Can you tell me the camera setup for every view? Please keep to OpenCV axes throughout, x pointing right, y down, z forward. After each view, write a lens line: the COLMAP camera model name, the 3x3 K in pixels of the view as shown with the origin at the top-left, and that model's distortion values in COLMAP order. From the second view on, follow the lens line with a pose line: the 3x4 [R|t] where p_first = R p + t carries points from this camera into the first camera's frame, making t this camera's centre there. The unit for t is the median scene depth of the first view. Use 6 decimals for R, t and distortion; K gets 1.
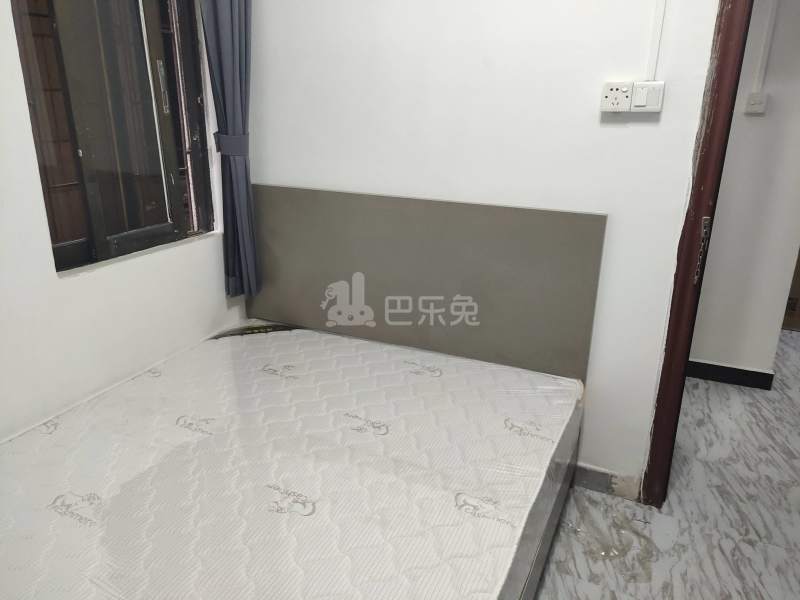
lens RADIAL K [[607.8, 0, 397.3], [0, 607.8, 299.7], [0, 0, 1]] dist [0.025560, 0.003676]
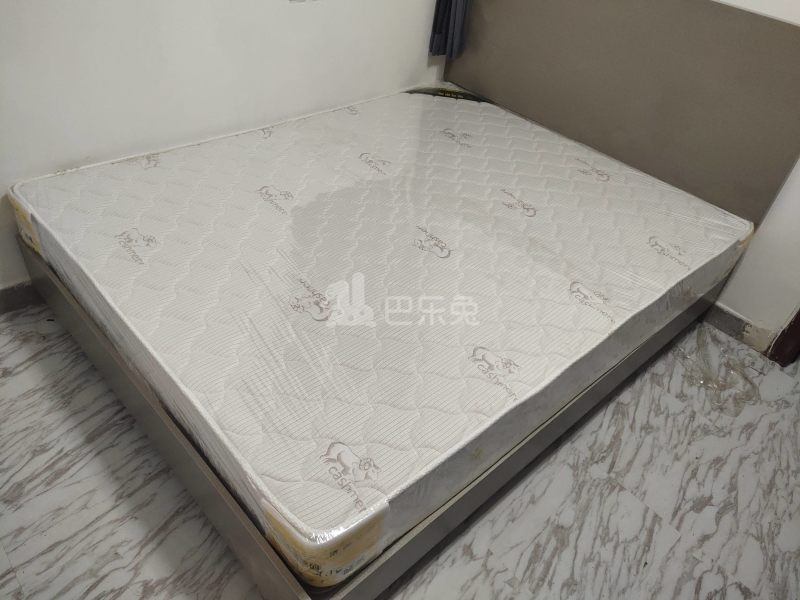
lens RADIAL K [[607.8, 0, 403.0], [0, 607.8, 299.7], [0, 0, 1]] dist [0.025560, 0.003676]
pose [[0.921749, 0.308914, -0.234417, 0.061386], [-0.212356, 0.907898, 0.361423, 0.010331], [0.324475, -0.283361, 0.902453, -0.086021]]
